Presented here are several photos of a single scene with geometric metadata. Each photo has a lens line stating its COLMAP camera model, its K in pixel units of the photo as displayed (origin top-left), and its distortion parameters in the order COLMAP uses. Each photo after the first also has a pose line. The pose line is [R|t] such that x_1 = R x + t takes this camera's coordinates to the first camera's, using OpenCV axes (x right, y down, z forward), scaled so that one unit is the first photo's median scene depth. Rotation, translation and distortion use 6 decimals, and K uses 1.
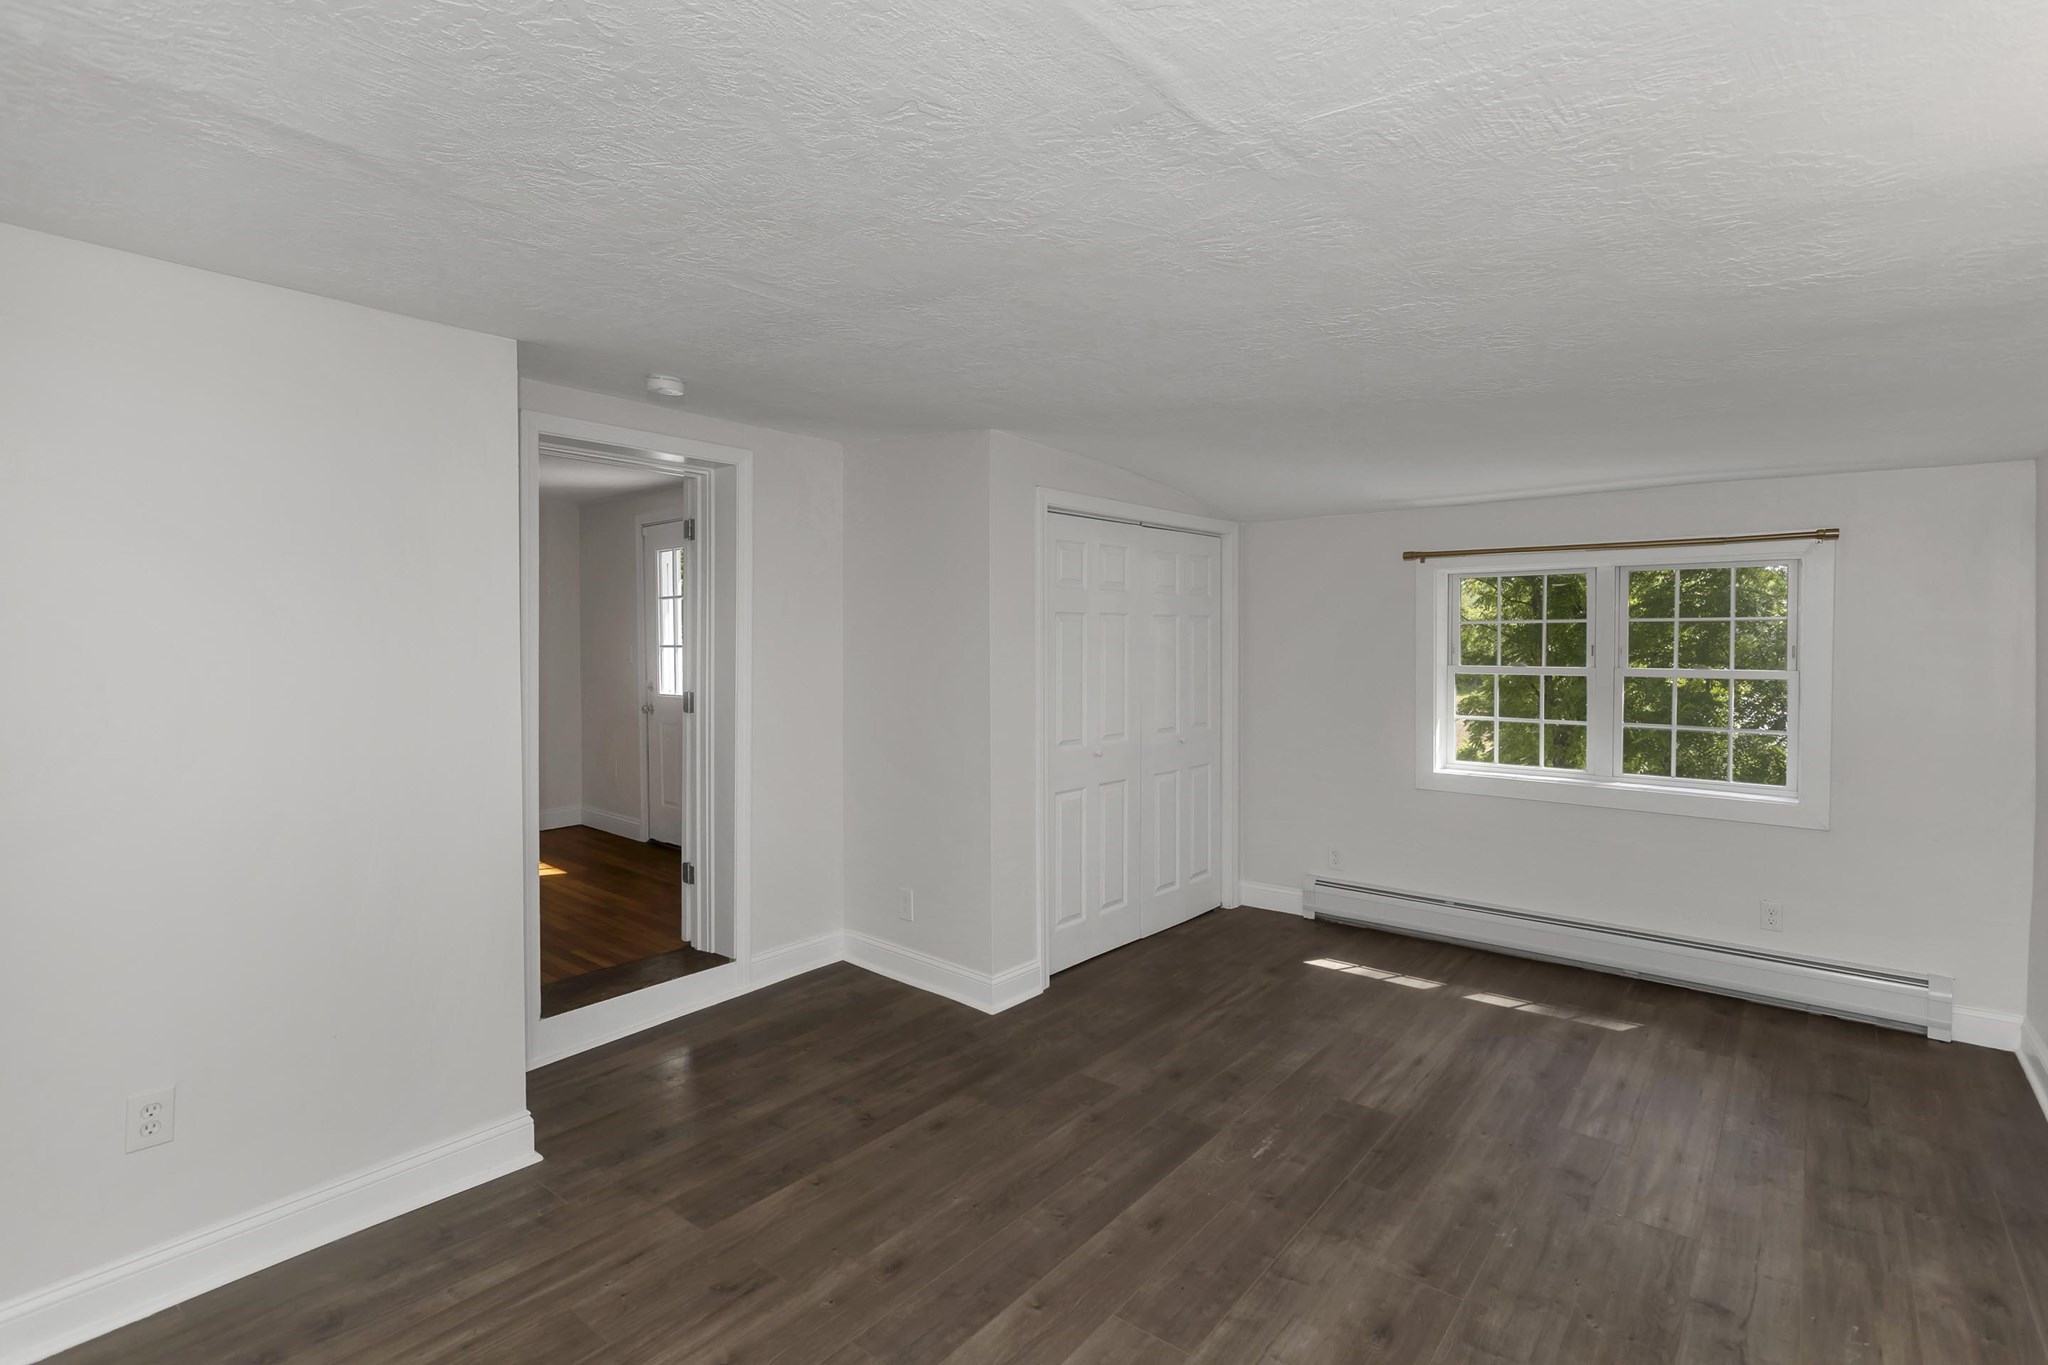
lens RADIAL K [[992.1, 0, 1031.7], [0, 992.1, 625.9], [0, 0, 1]] dist [0.001060, 0.000511]
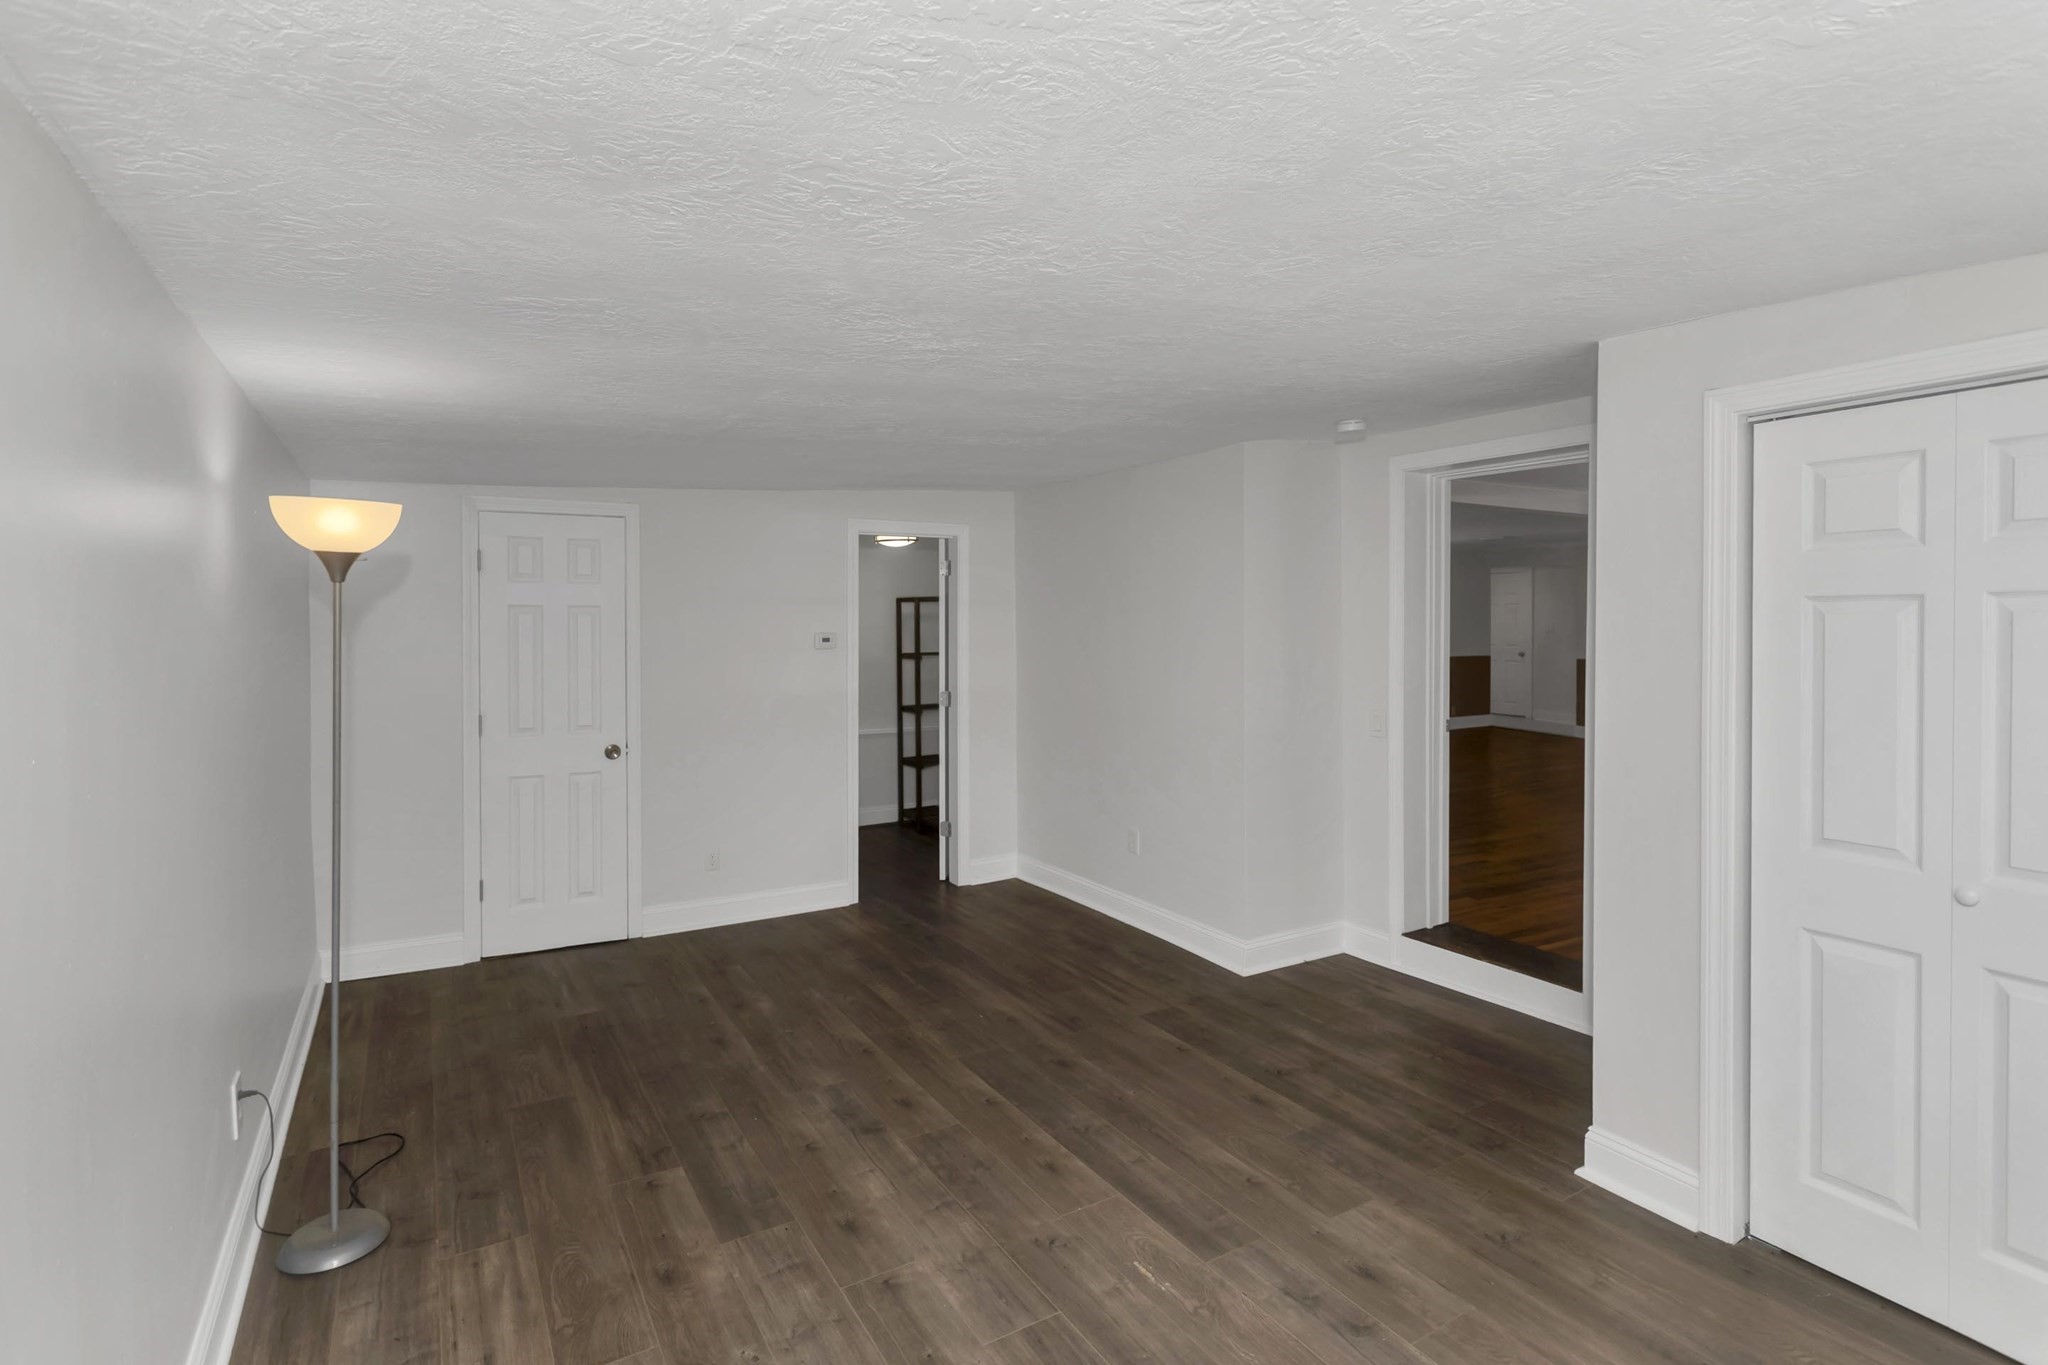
lens RADIAL K [[987.4, 0, 1024.5], [0, 987.4, 653.4], [0, 0, 1]] dist [0.001174, 0.000450]
pose [[-0.346961, 0.031824, -0.937340, 0.959297], [0.015420, 0.999483, 0.028226, -0.007509], [0.937753, -0.004660, -0.347272, 1.125640]]
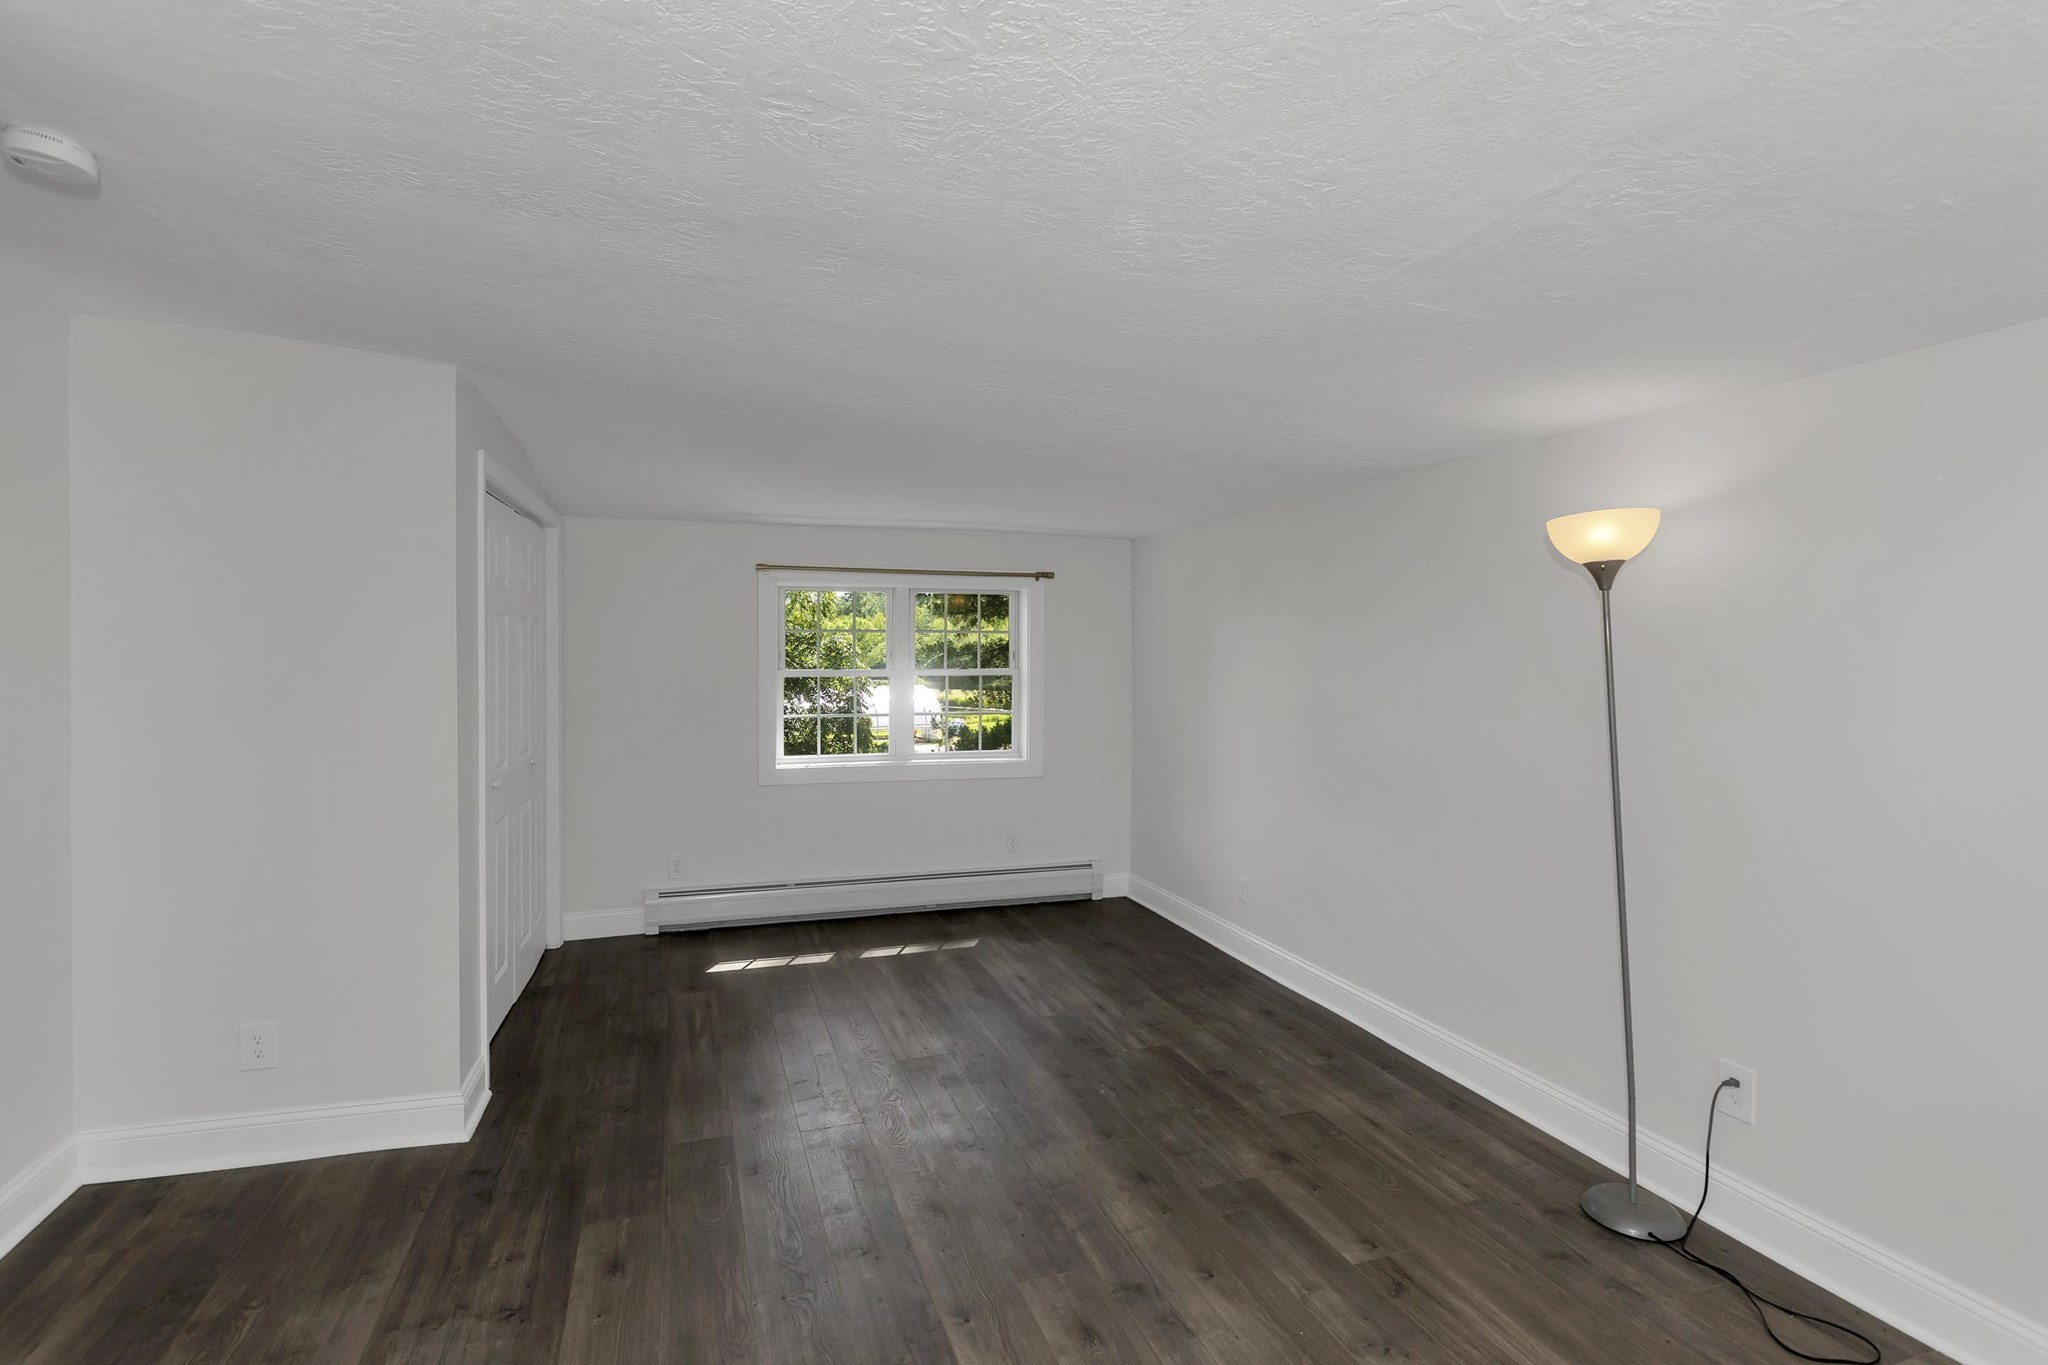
lens RADIAL K [[987.4, 0, 1024.5], [0, 987.4, 653.4], [0, 0, 1]] dist [0.001174, 0.000450]
pose [[0.532461, -0.004052, 0.846445, -0.576172], [-0.015855, 0.999765, 0.014760, 0.002491], [-0.846306, -0.021279, 0.532272, 0.317278]]
